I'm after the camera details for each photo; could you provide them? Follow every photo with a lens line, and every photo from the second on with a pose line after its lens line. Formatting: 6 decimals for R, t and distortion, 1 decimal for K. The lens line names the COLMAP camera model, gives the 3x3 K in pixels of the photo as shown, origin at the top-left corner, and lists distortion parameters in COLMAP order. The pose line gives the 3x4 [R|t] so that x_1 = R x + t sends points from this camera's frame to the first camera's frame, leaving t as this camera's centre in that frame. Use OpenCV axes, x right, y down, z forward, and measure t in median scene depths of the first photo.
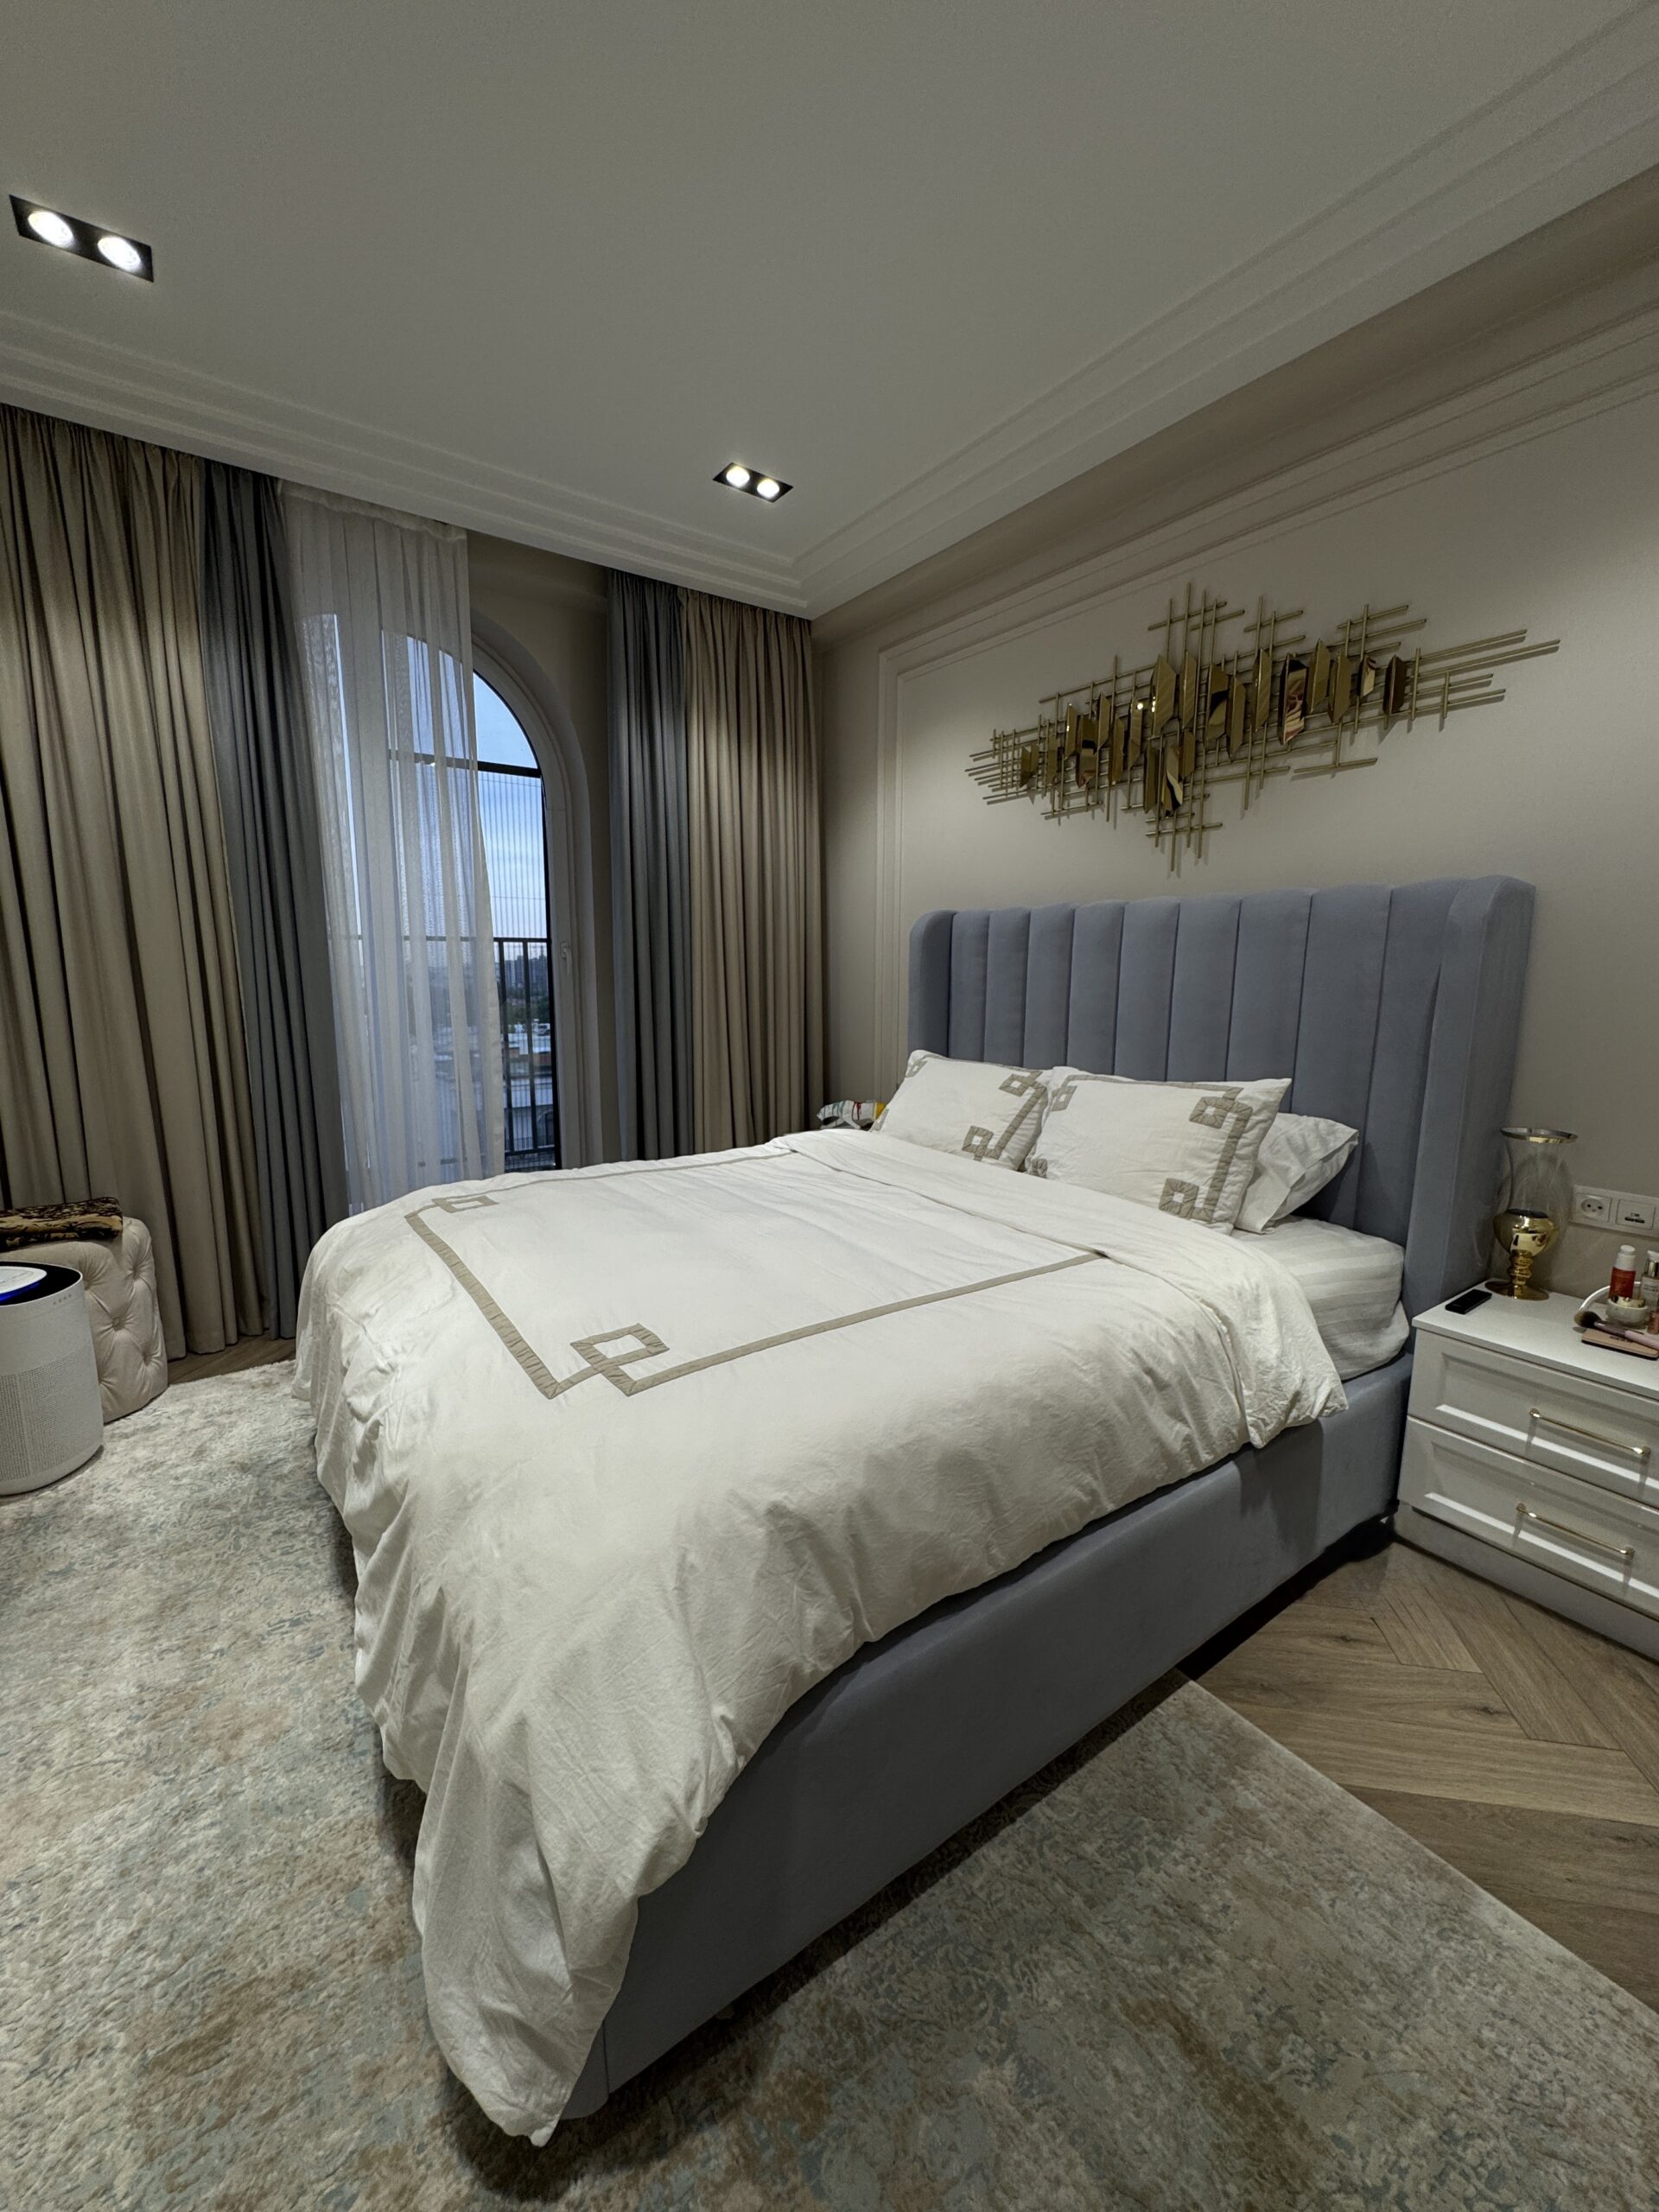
lens RADIAL K [[897.6, 0, 841.7], [0, 897.6, 1114.1], [0, 0, 1]] dist [-0.000954, 0.000490]
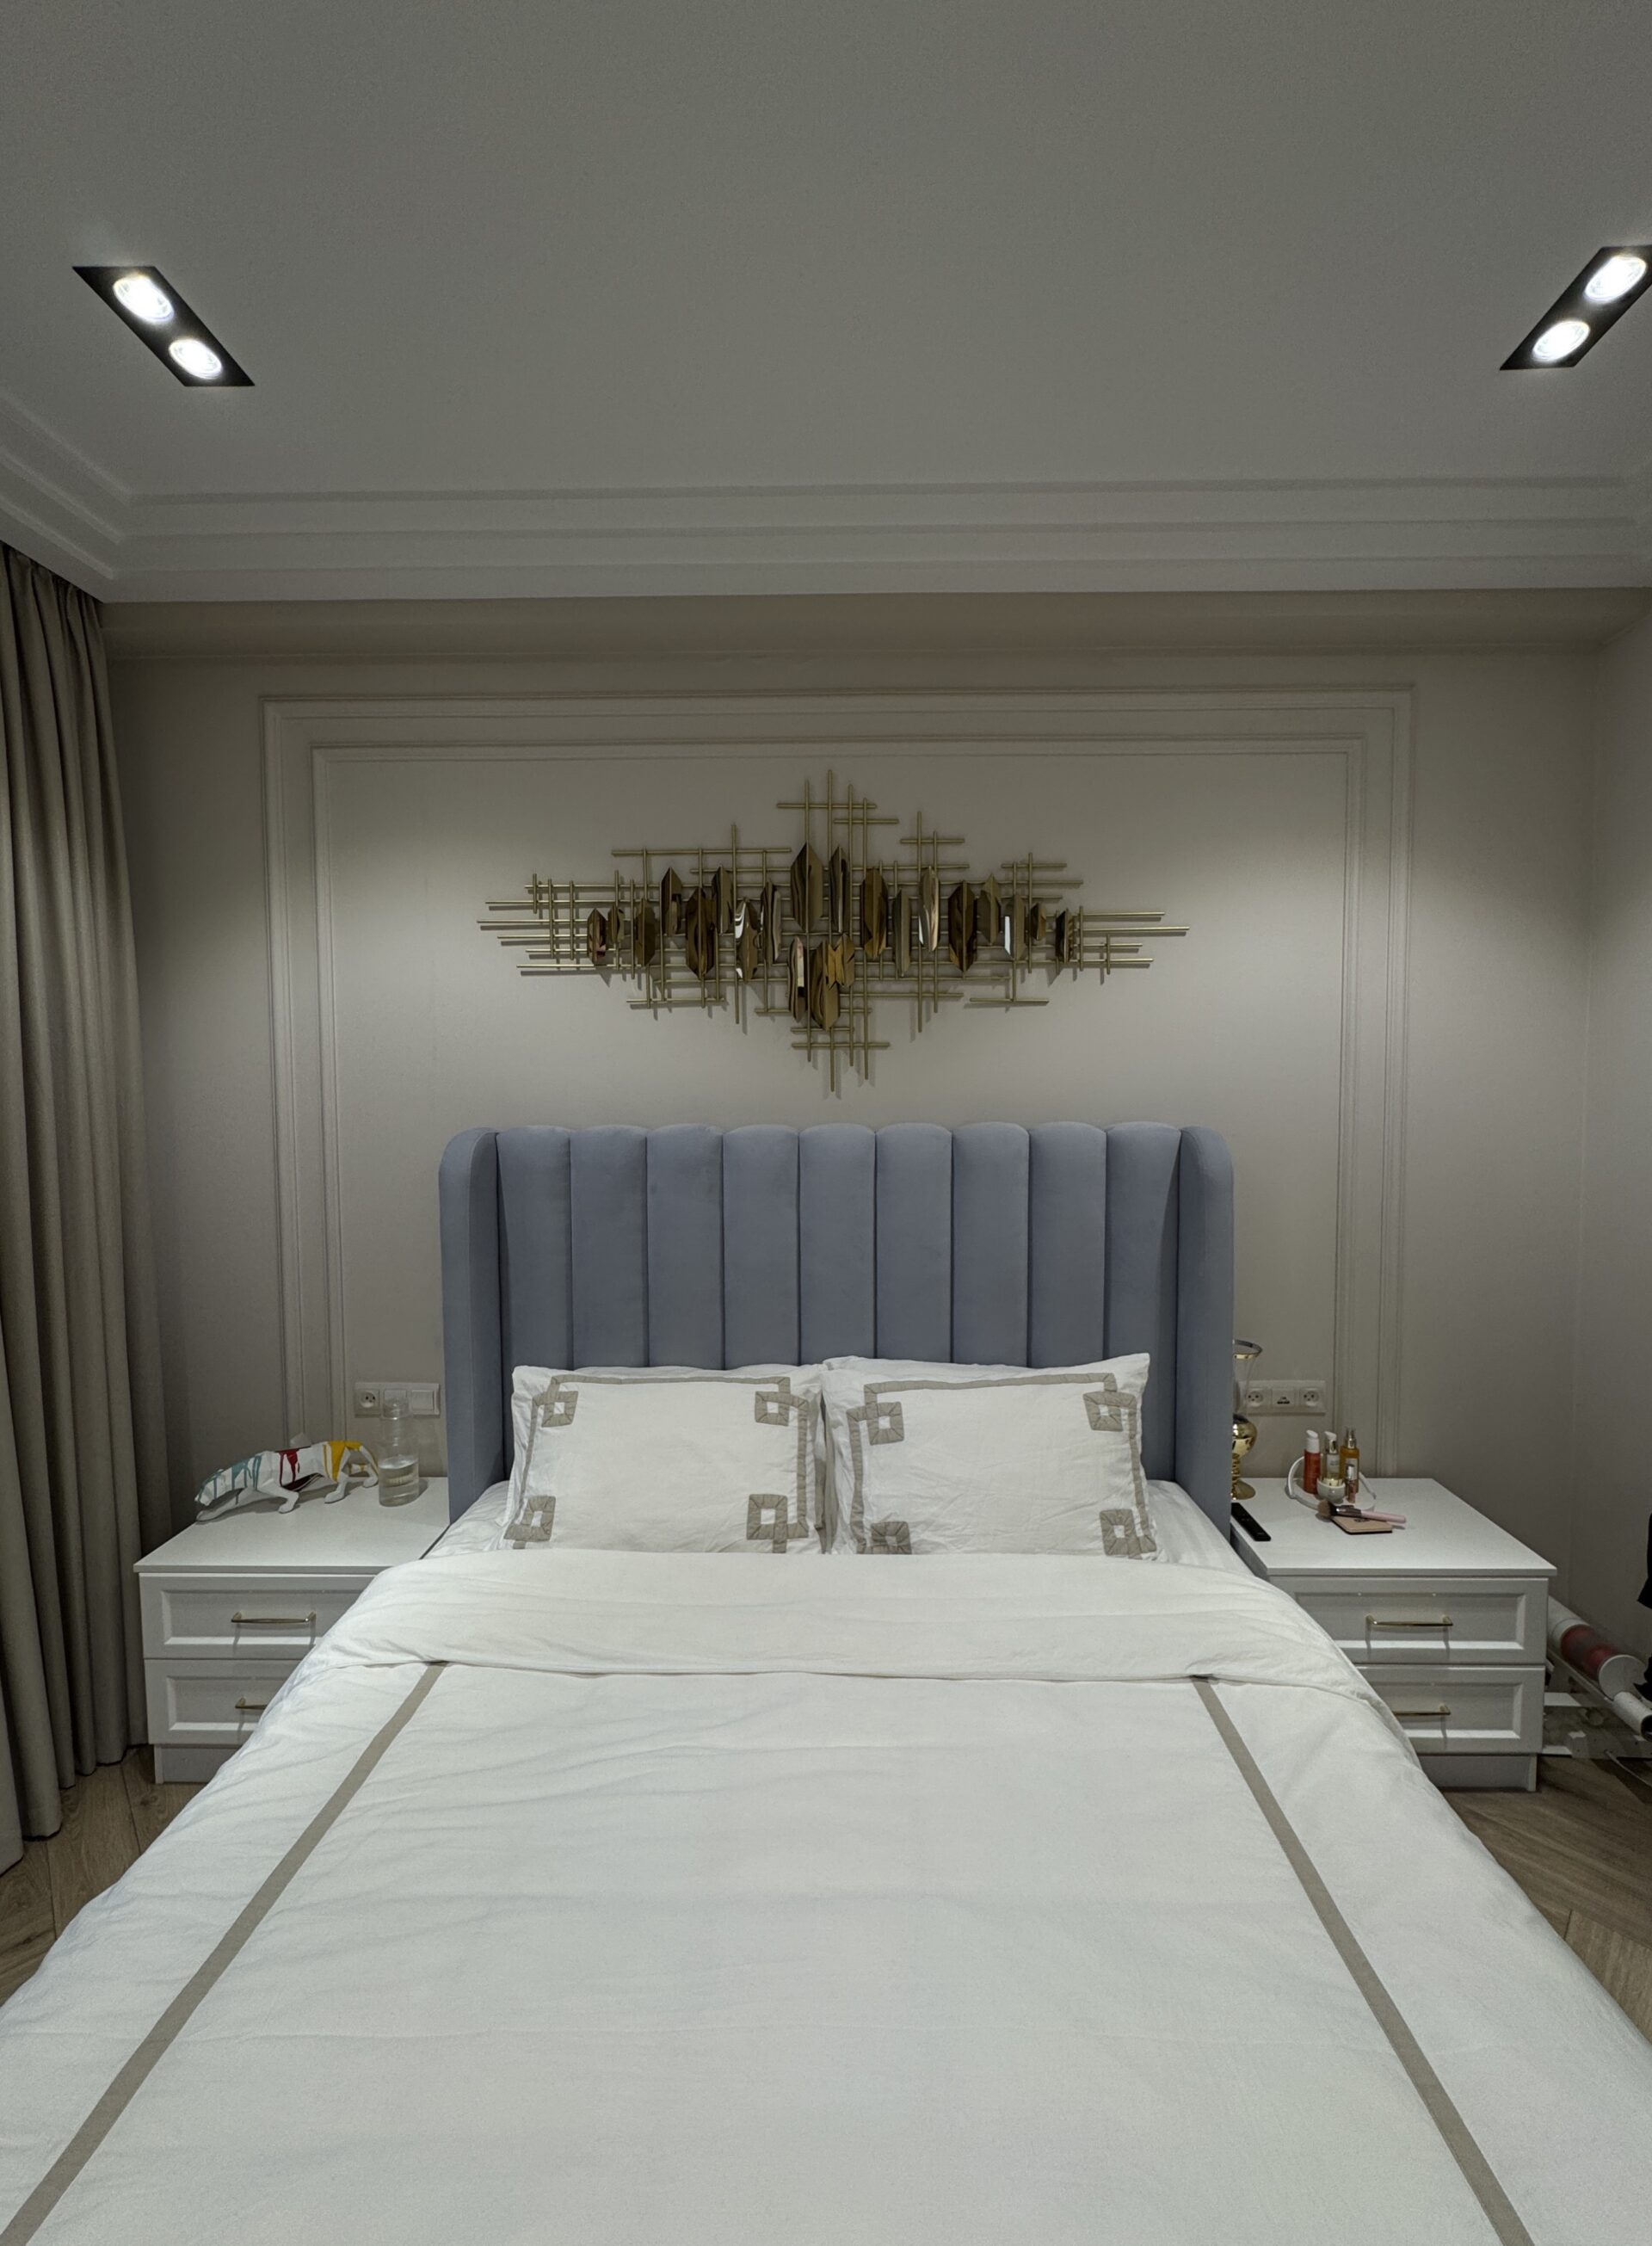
lens RADIAL K [[911.3, 0, 831.8], [0, 911.3, 1115.4], [0, 0, 1]] dist [-0.000954, 0.000490]
pose [[0.594125, -0.052088, 0.802684, -0.334868], [0.138303, 0.989655, -0.038147, -0.224557], [-0.792394, 0.133678, 0.595183, 0.512361]]
